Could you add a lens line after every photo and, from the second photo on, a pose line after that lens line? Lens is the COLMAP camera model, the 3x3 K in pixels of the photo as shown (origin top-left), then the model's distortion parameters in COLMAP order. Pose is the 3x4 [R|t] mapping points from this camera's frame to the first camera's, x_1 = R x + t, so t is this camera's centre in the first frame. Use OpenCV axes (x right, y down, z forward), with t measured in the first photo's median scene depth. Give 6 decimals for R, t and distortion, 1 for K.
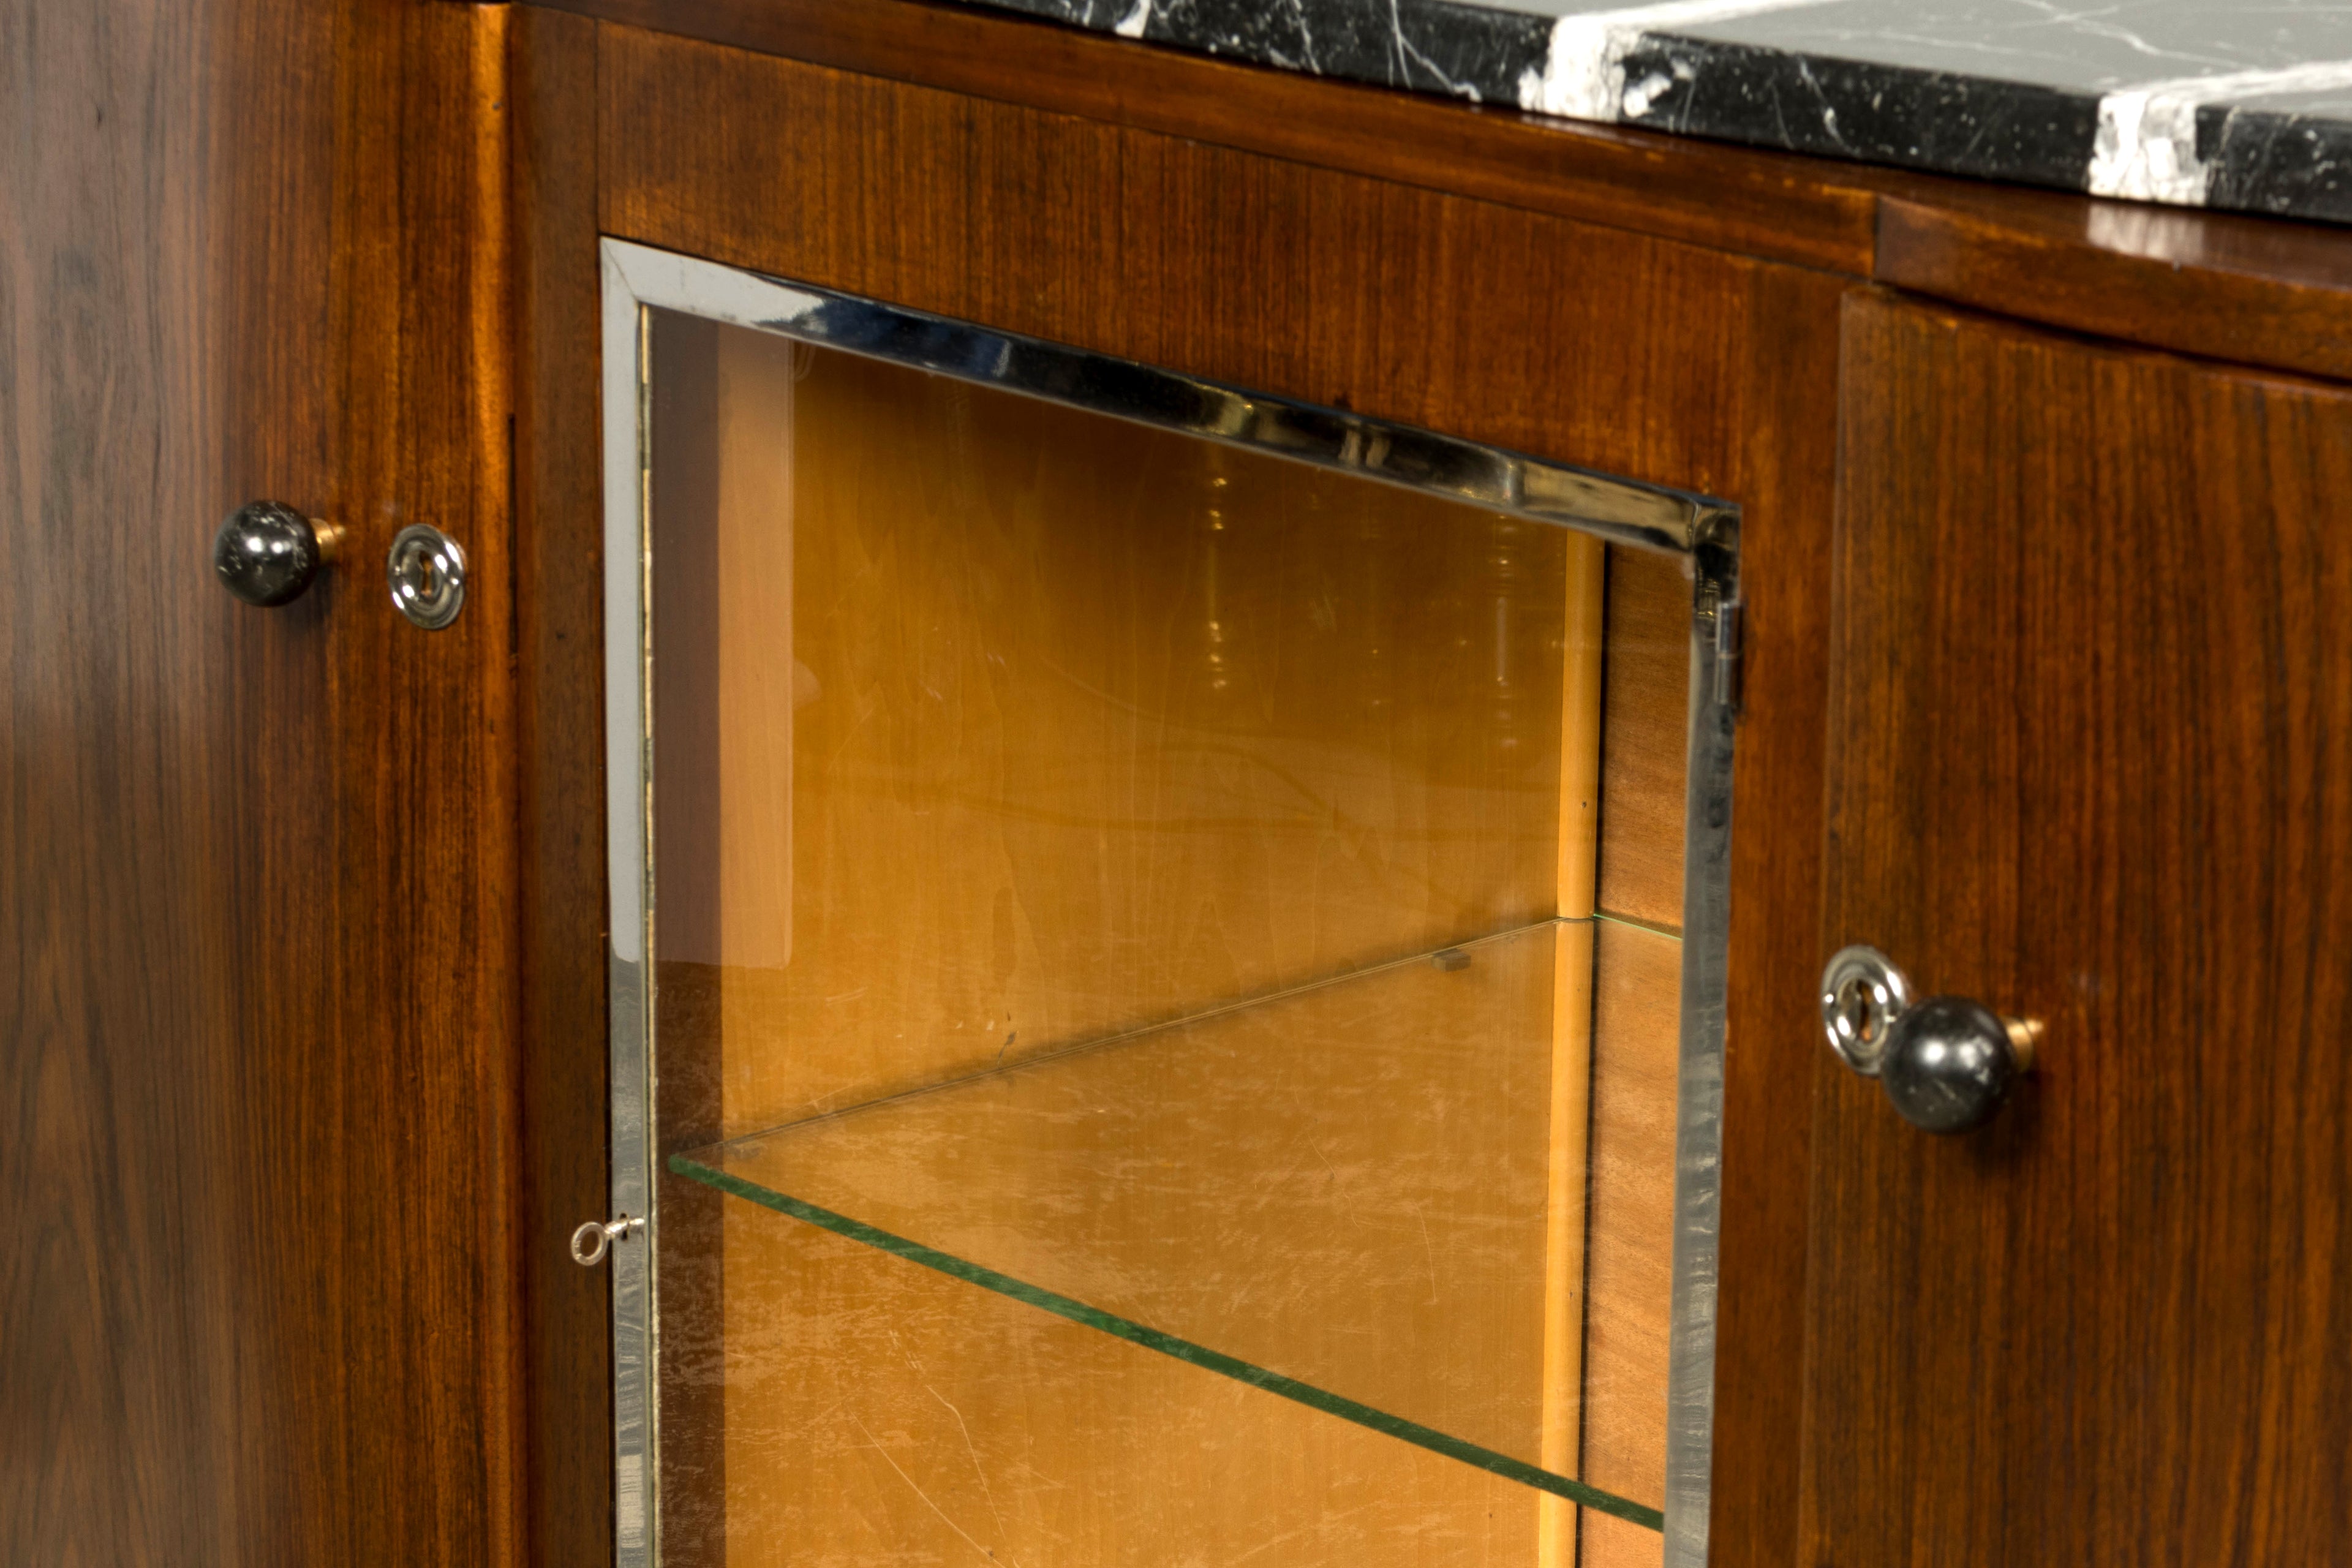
lens RADIAL K [[7322.2, 0, 1079.4], [0, 7322.2, 812.1], [0, 0, 1]] dist [-0.117088, -0.019350]
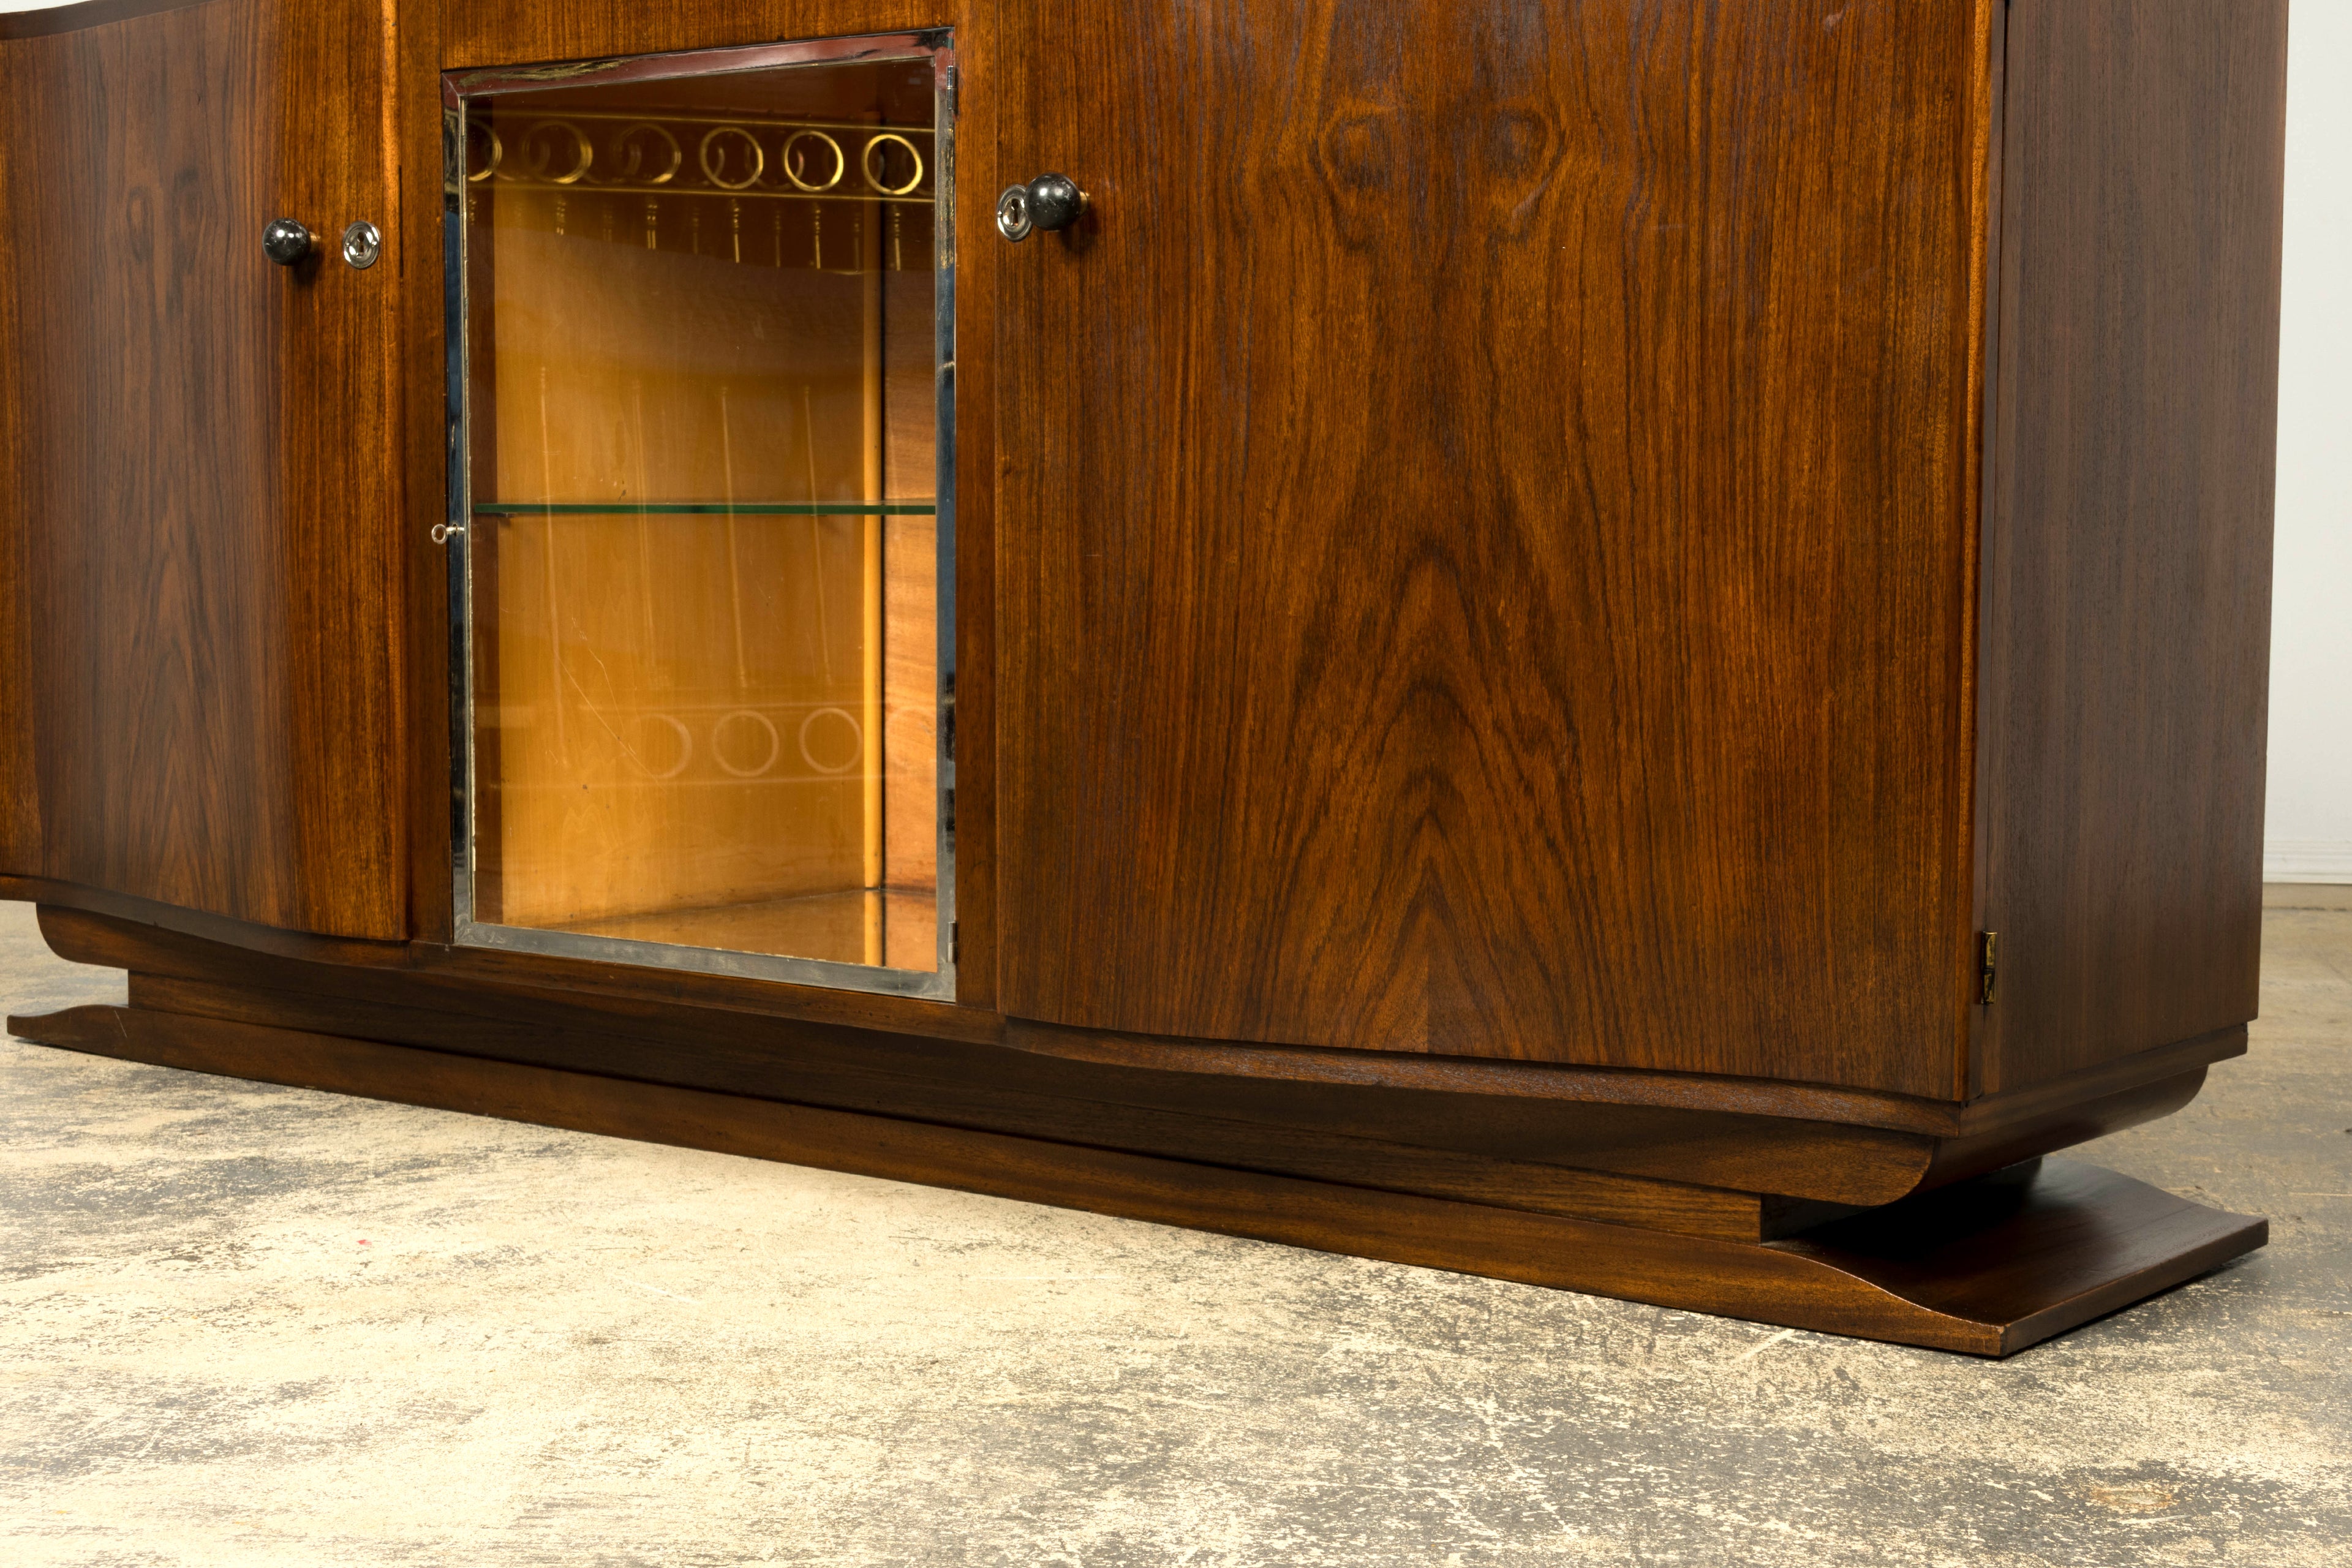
lens RADIAL K [[3785.9, 0, 1176.0], [0, 3785.9, 784.0], [0, 0, 1]] dist [0.017983, -0.051640]
pose [[0.985547, -0.018415, 0.168401, -0.045264], [0.049649, 0.981821, -0.183203, 0.383573], [-0.161965, 0.188916, 0.968544, -0.143478]]
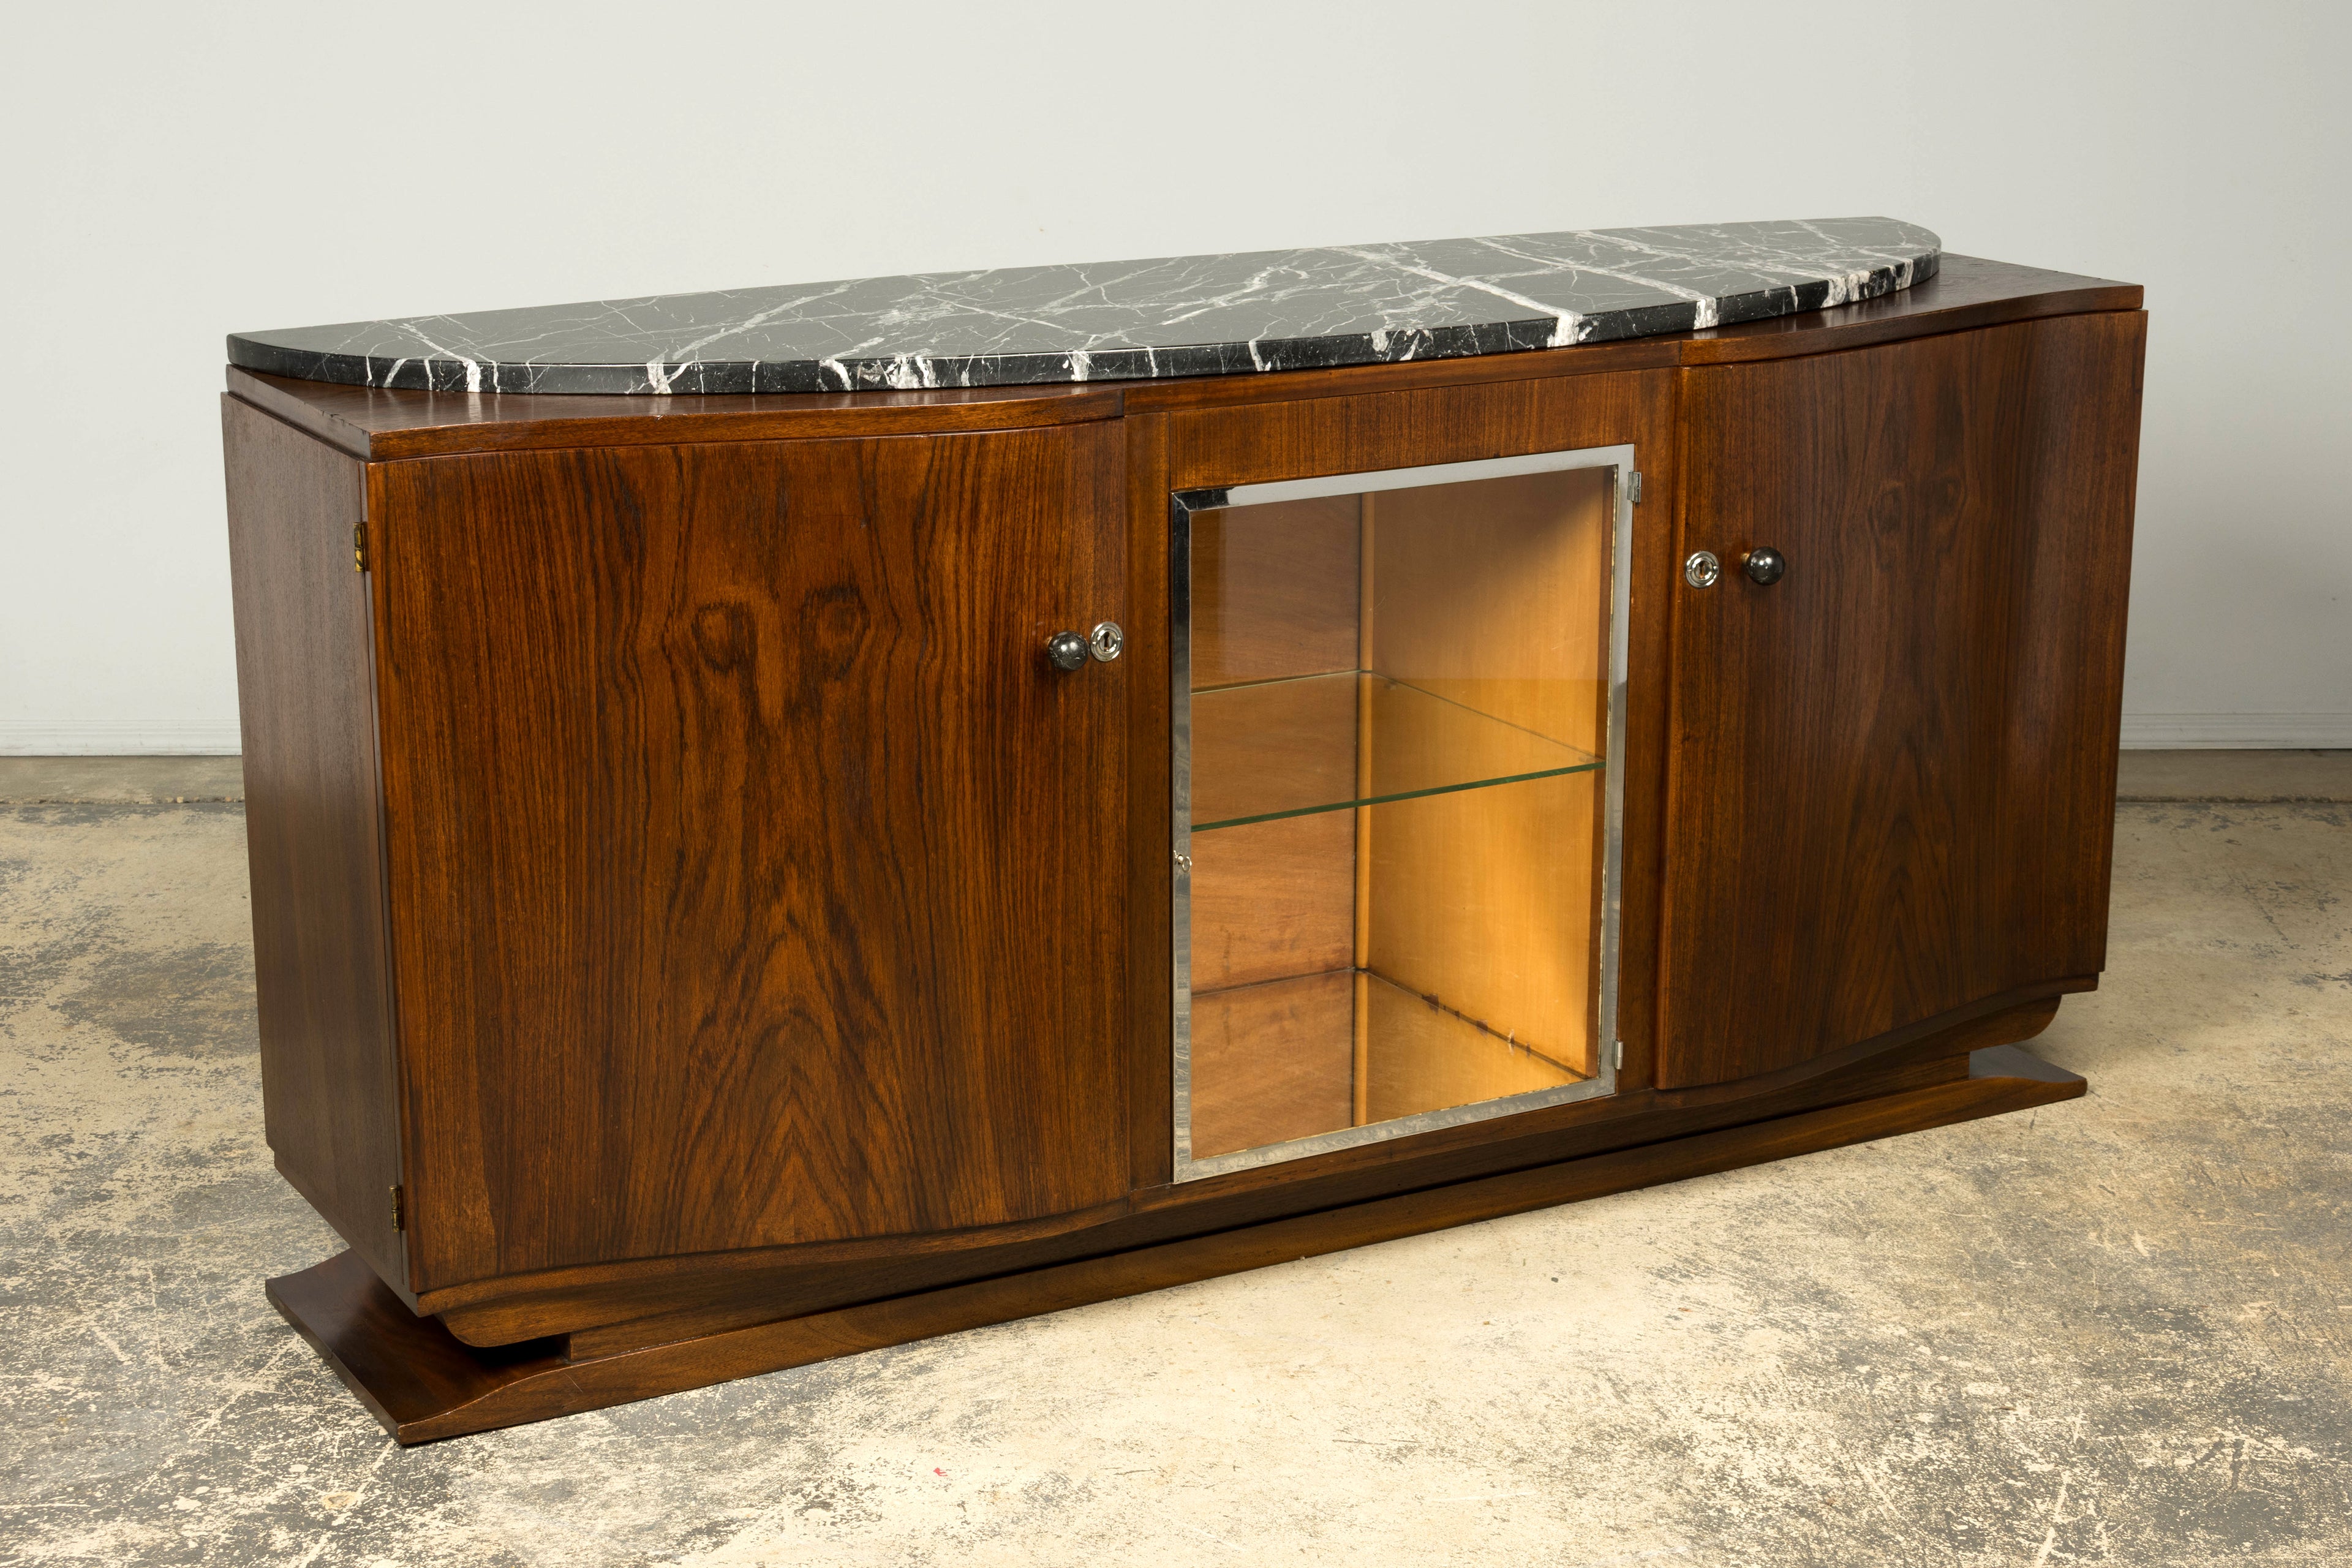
lens RADIAL K [[3967.3, 0, 1170.5], [0, 3967.3, 773.2], [0, 0, 1]] dist [0.026091, -0.094569]
pose [[0.230285, -0.253603, 0.939497, -1.553195], [0.265373, 0.945219, 0.190100, -0.273125], [-0.936240, 0.205540, 0.284969, 0.628325]]
